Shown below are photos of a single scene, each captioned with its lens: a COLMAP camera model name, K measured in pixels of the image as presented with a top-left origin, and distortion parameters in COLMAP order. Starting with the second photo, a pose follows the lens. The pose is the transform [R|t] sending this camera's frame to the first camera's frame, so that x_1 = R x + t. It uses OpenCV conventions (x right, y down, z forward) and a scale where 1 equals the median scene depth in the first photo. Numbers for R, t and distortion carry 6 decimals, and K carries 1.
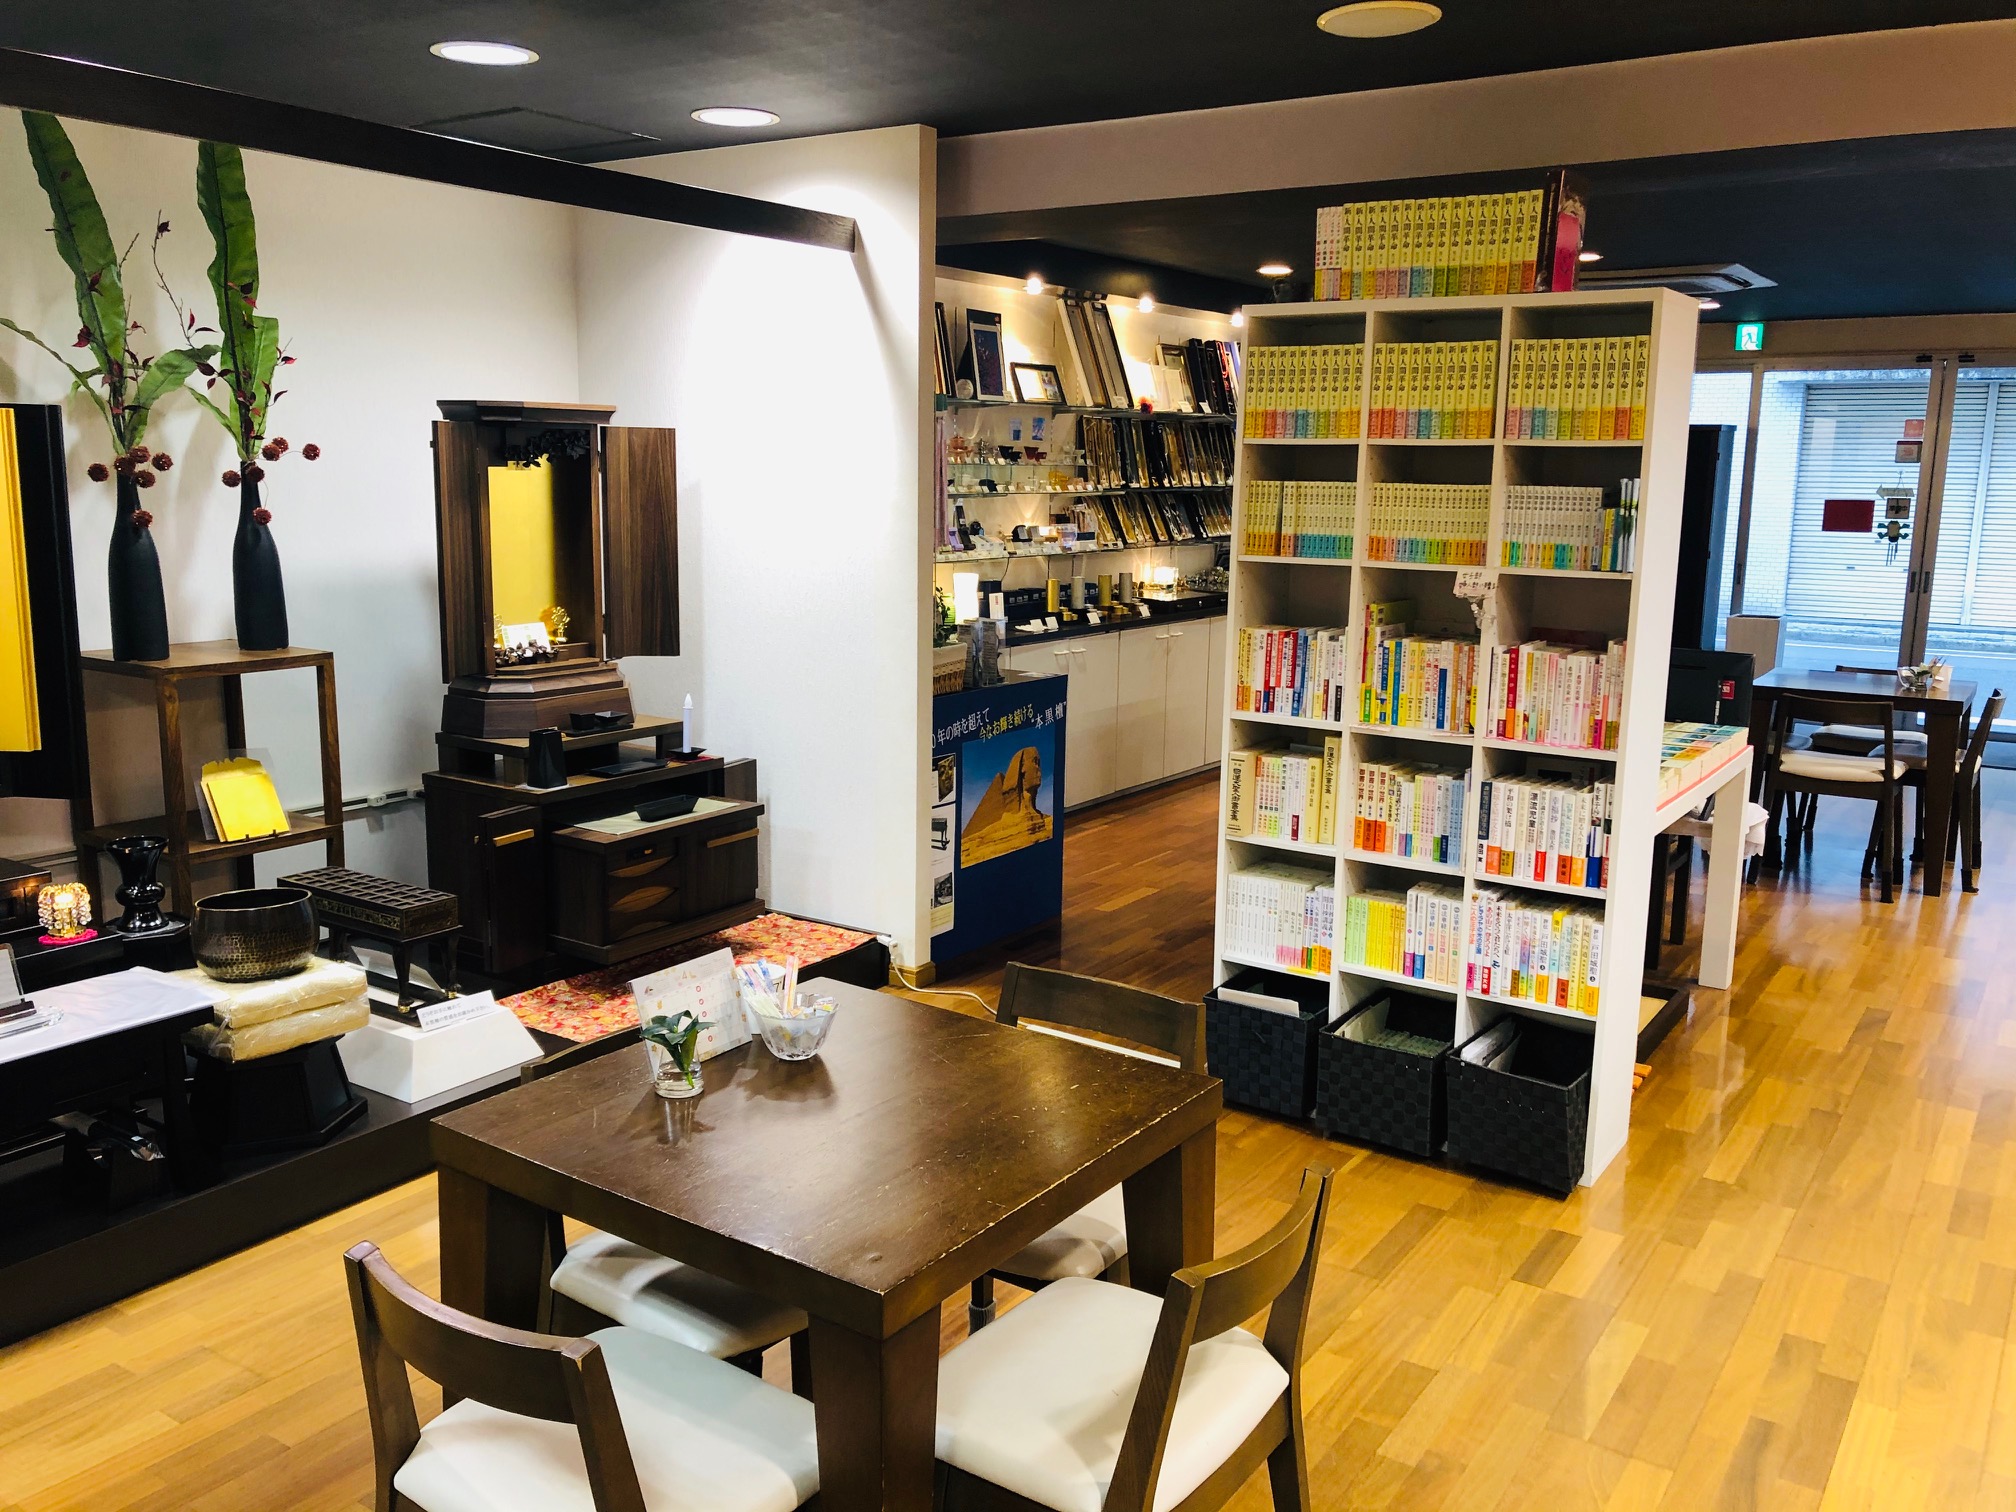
lens RADIAL K [[1693.4, 0, 1000.2], [0, 1693.4, 762.5], [0, 0, 1]] dist [0.029635, -0.001074]
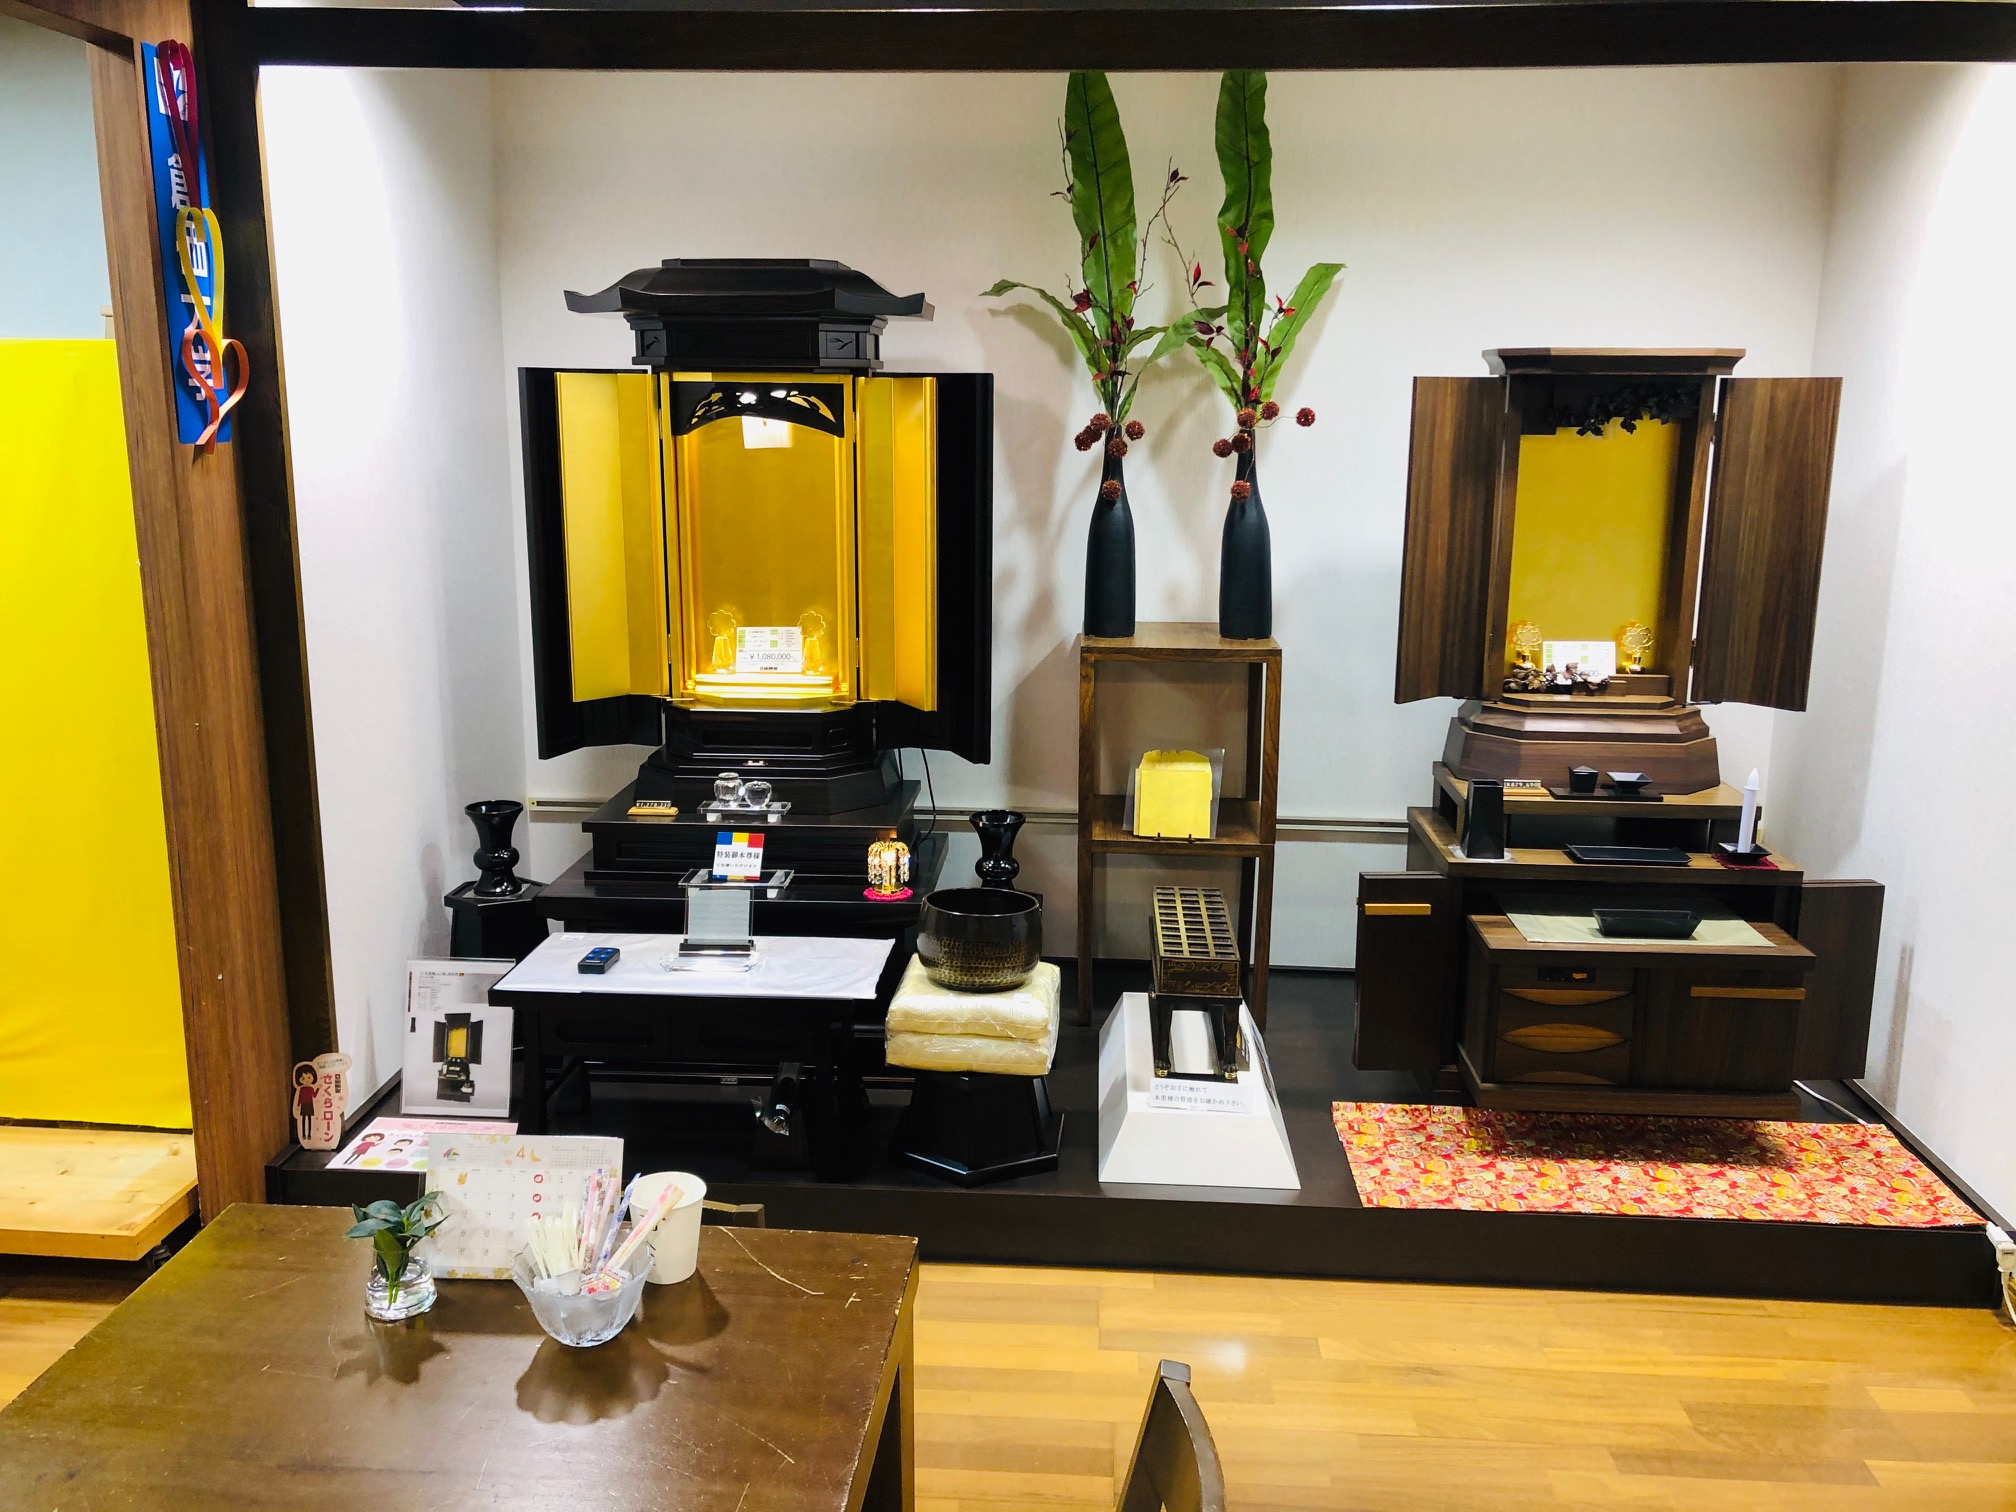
lens RADIAL K [[1693.4, 0, 1005.3], [0, 1693.4, 743.4], [0, 0, 1]] dist [0.029635, -0.001074]
pose [[0.499265, 0.157419, -0.852029, 0.254654], [-0.155373, 0.983683, 0.090699, -0.067532], [0.852405, 0.087099, 0.515577, 0.402068]]
